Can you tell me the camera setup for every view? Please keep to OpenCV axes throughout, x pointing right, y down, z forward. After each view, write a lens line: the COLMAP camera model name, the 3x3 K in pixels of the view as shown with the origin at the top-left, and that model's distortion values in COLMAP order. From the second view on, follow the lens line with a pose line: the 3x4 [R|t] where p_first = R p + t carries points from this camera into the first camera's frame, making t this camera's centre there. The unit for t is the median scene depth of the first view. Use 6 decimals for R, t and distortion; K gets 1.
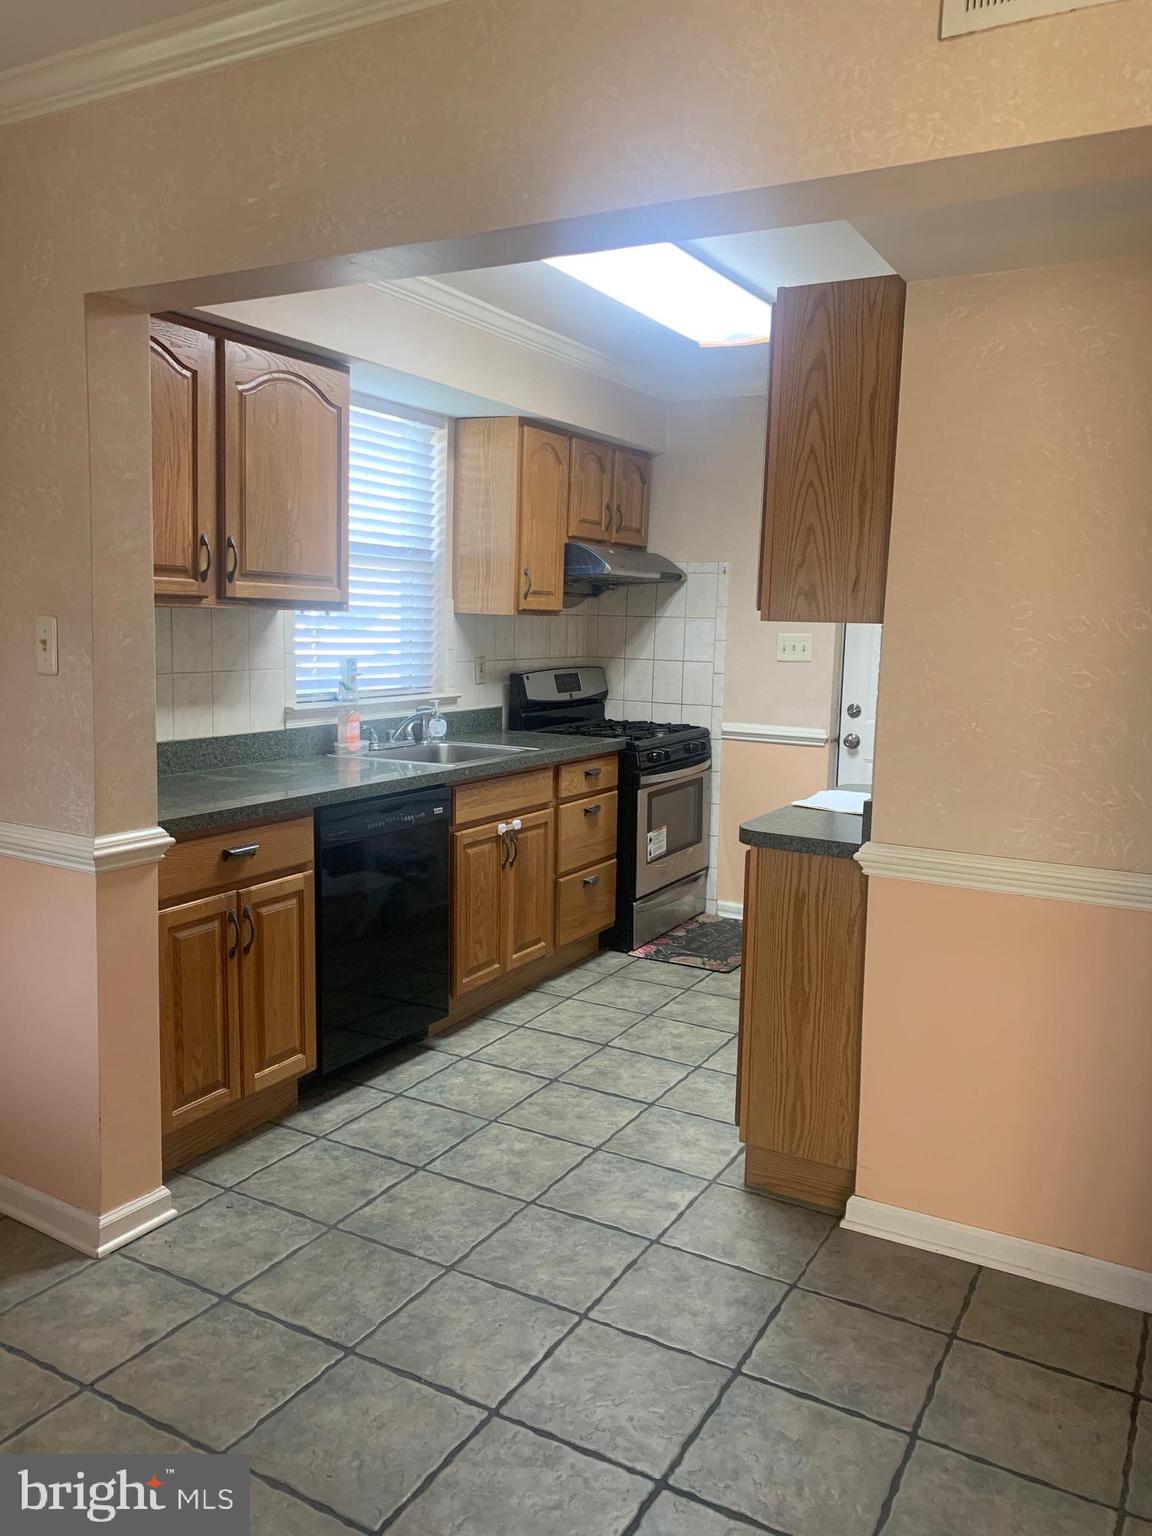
lens RADIAL K [[1174.1, 0, 576.0], [0, 1174.1, 768.0], [0, 0, 1]] dist [0.044958, 0.000463]
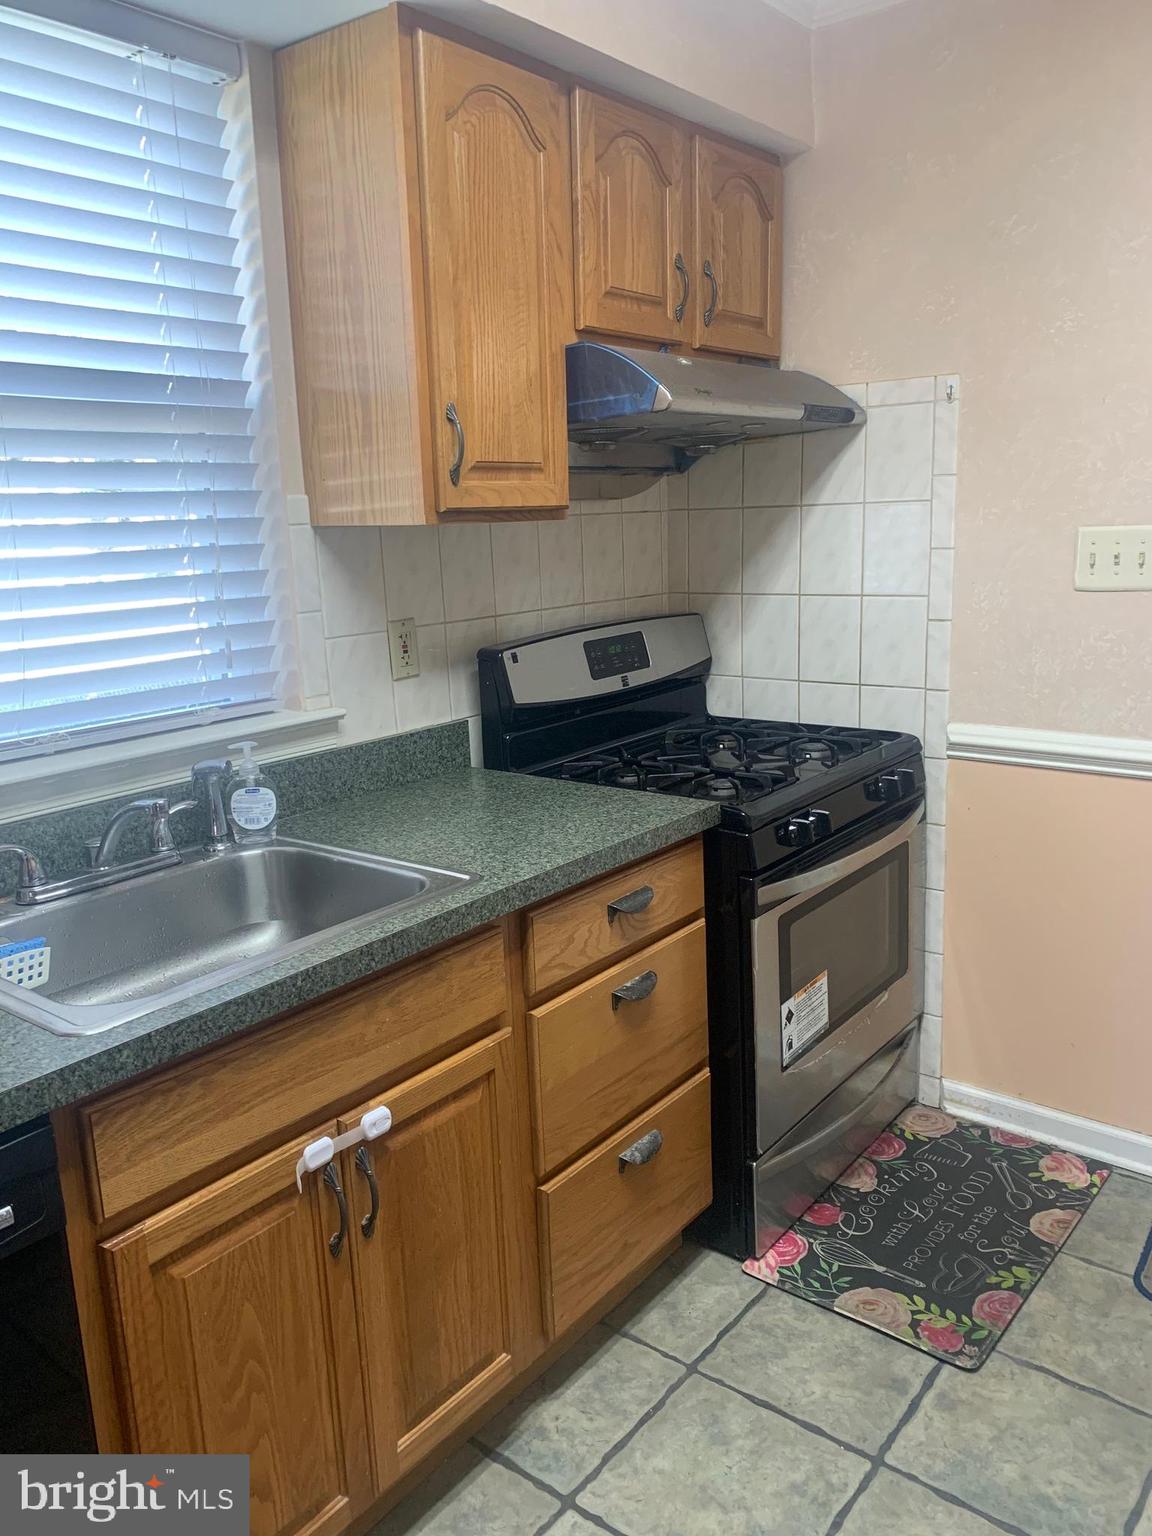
lens RADIAL K [[1183.0, 0, 593.8], [0, 1183.0, 767.3], [0, 0, 1]] dist [0.006010, -0.001233]
pose [[0.987610, -0.026949, -0.154600, 0.063324], [0.040536, 0.995520, 0.085416, -0.075209], [0.151606, -0.090625, 0.984278, 0.566334]]
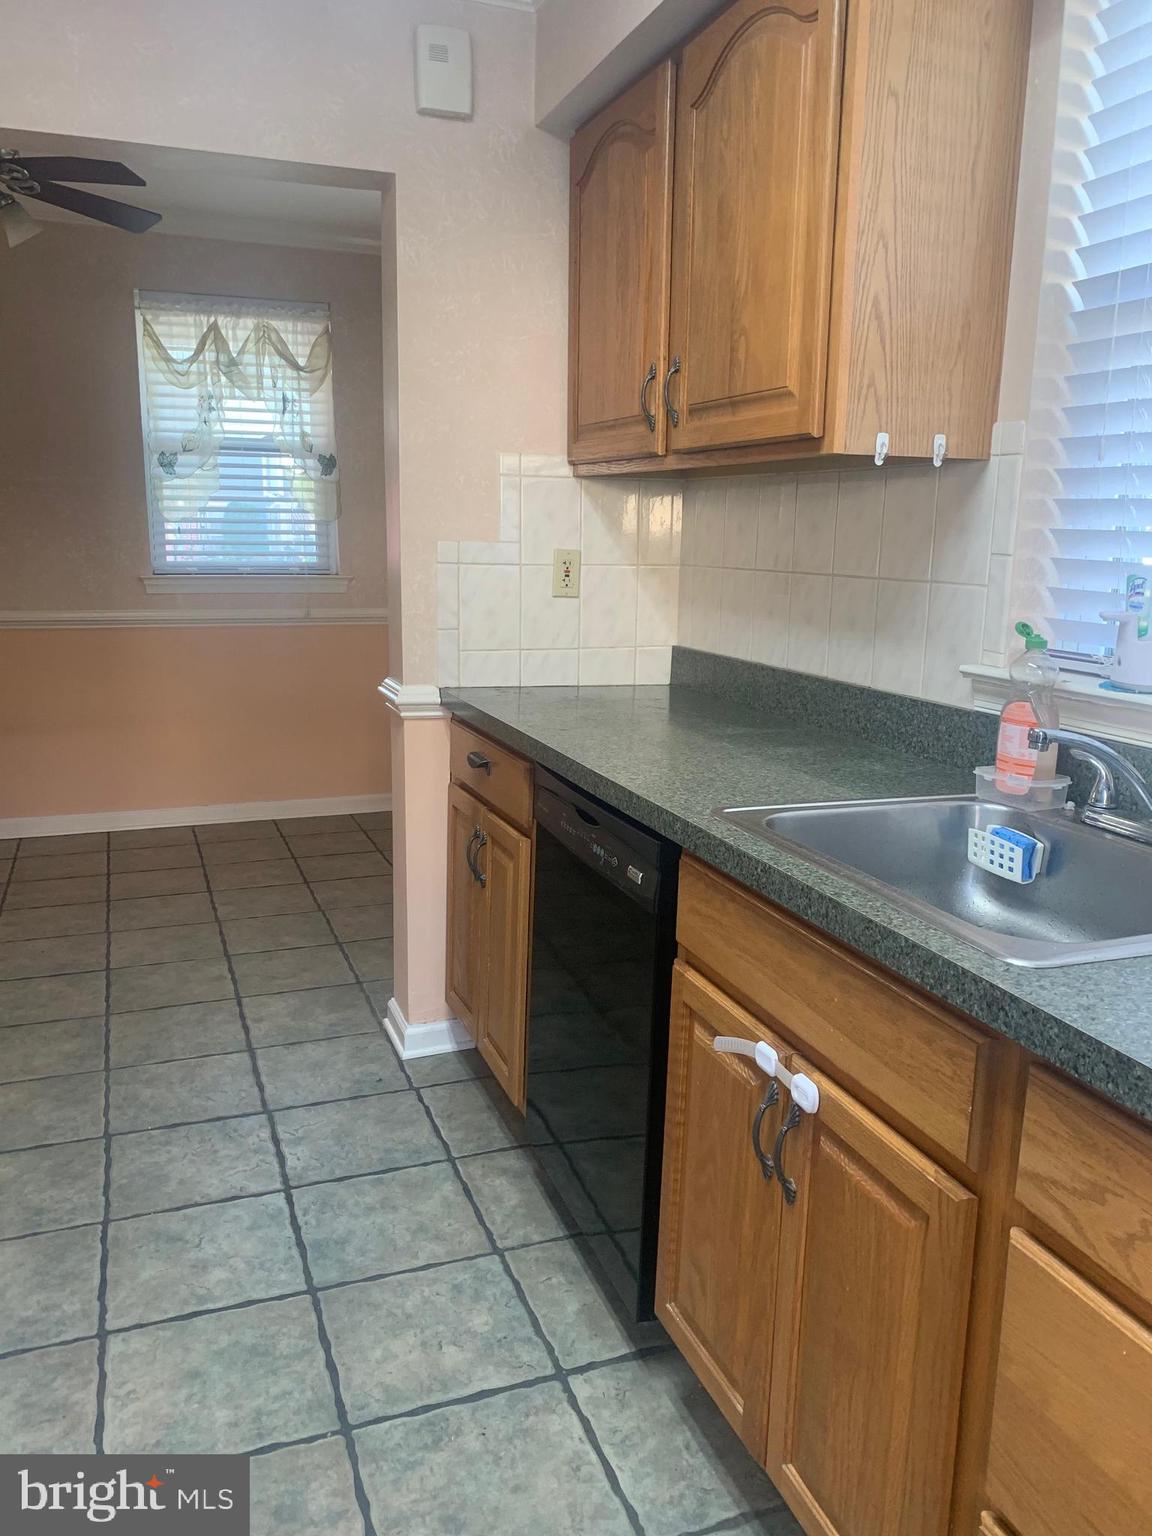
lens RADIAL K [[1183.0, 0, 593.8], [0, 1183.0, 767.3], [0, 0, 1]] dist [0.006010, -0.001233]
pose [[-0.633616, 0.114225, -0.765169, 0.188035], [-0.139570, 0.955936, 0.258277, -0.094175], [0.760954, 0.270443, -0.589754, 0.957522]]
